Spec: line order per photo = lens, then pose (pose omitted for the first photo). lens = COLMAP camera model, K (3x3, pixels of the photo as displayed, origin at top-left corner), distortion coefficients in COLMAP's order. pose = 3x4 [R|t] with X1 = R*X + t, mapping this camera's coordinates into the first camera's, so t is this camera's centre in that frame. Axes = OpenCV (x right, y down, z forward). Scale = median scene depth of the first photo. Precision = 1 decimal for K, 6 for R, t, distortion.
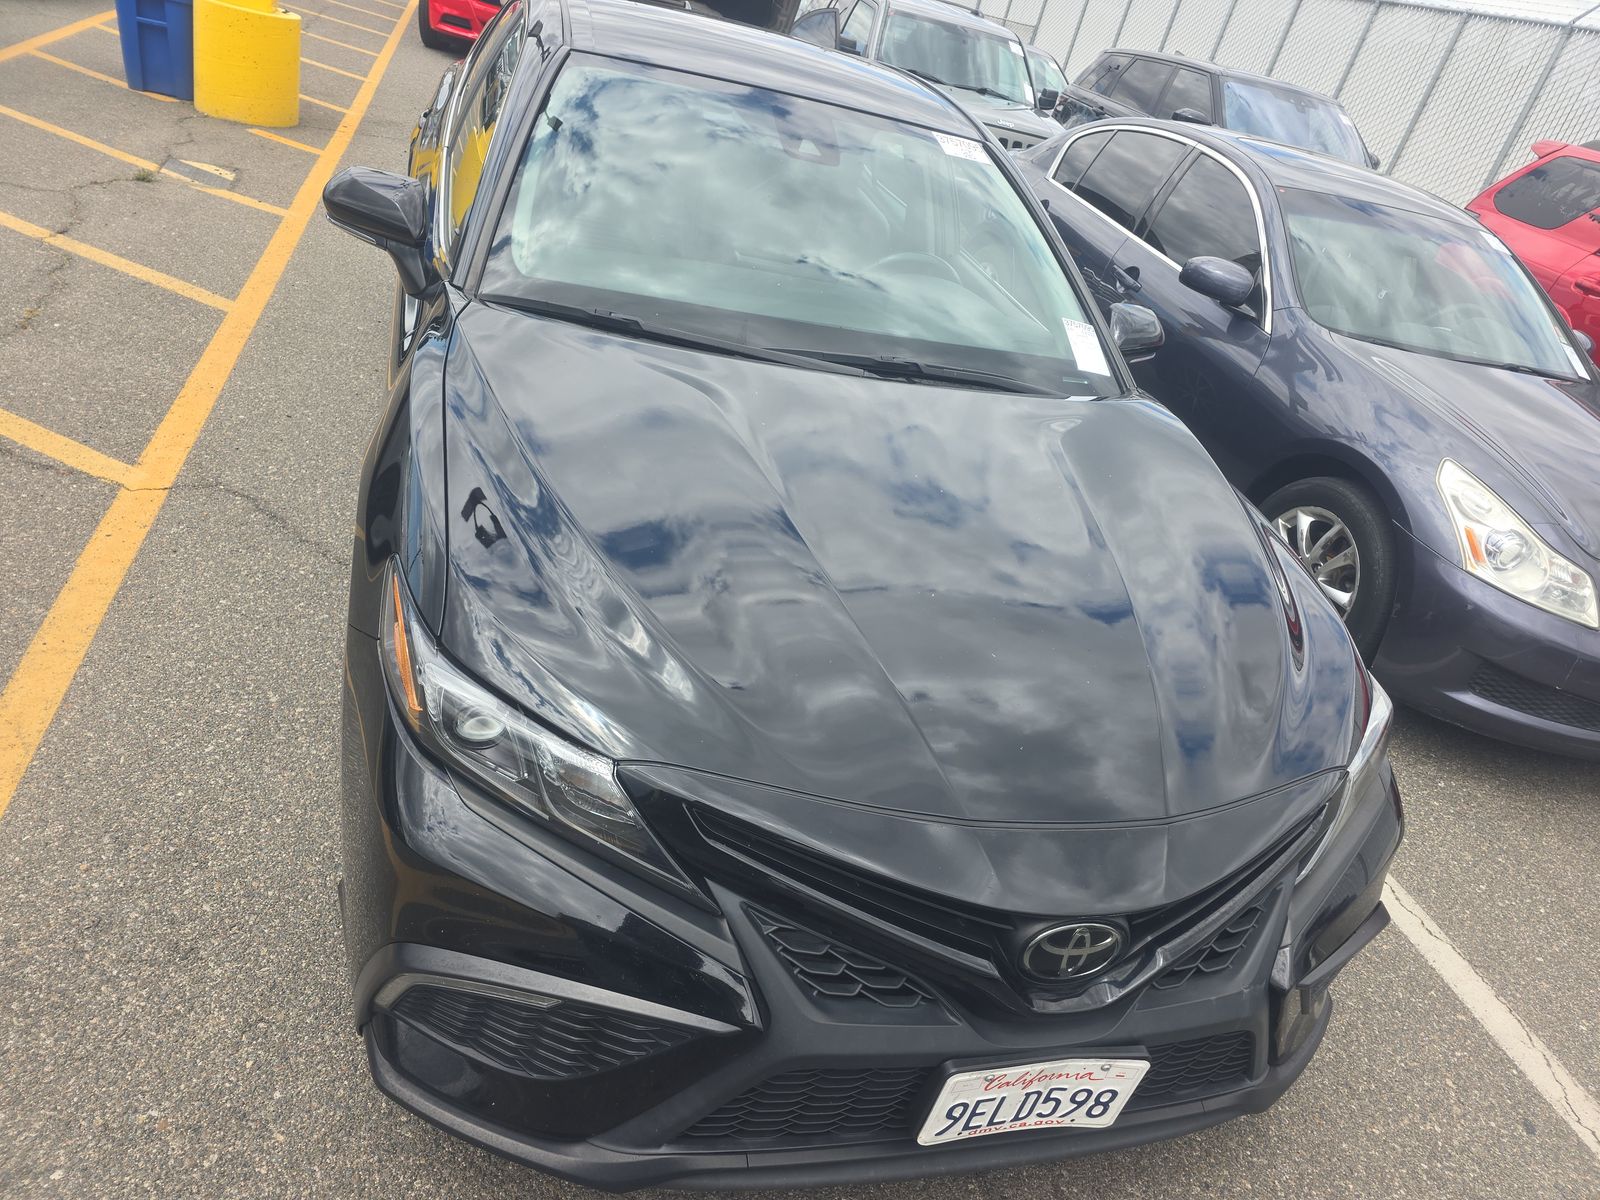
lens RADIAL K [[1072.6, 0, 799.0], [0, 1072.6, 599.5], [0, 0, 1]] dist [0.026104, -0.014456]
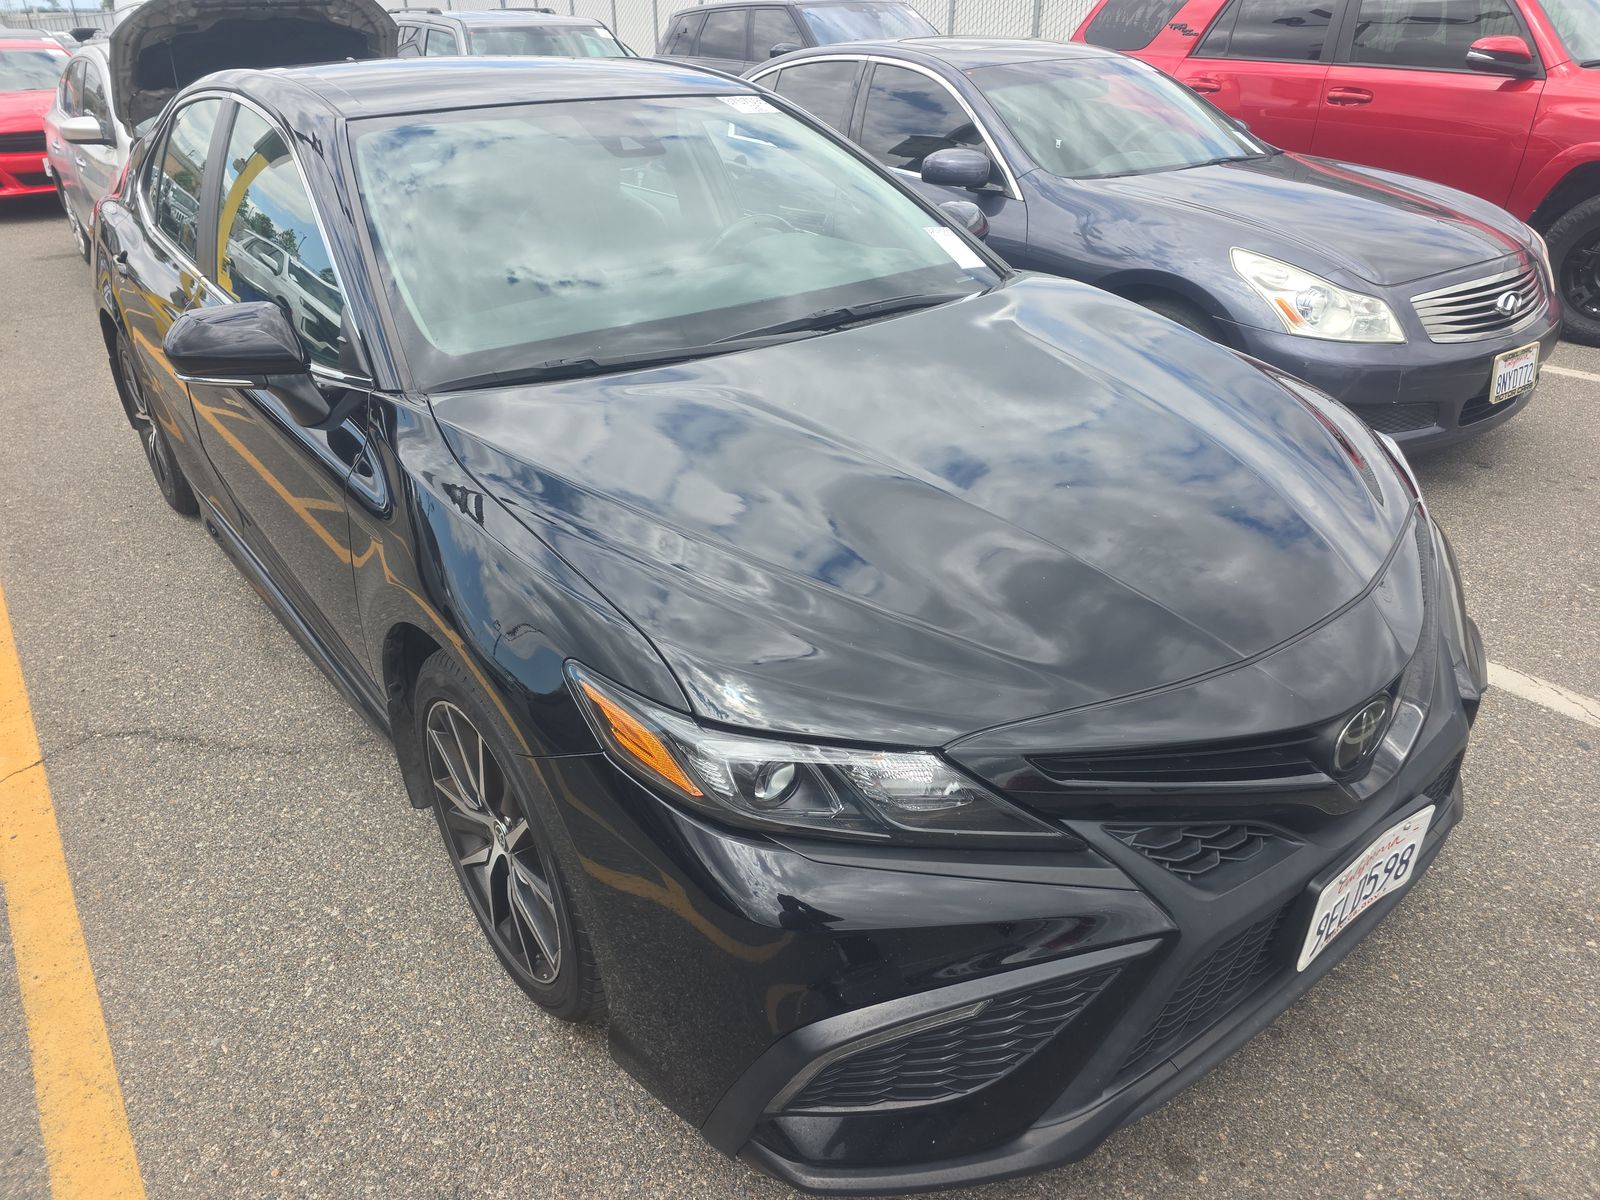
lens RADIAL K [[1072.6, 0, 801.6], [0, 1072.6, 598.0], [0, 0, 1]] dist [0.026104, -0.014456]
pose [[0.892740, -0.391821, 0.222468, -0.267476], [0.391075, 0.919037, 0.049310, -0.041125], [-0.223777, 0.042981, 0.973692, 0.055118]]
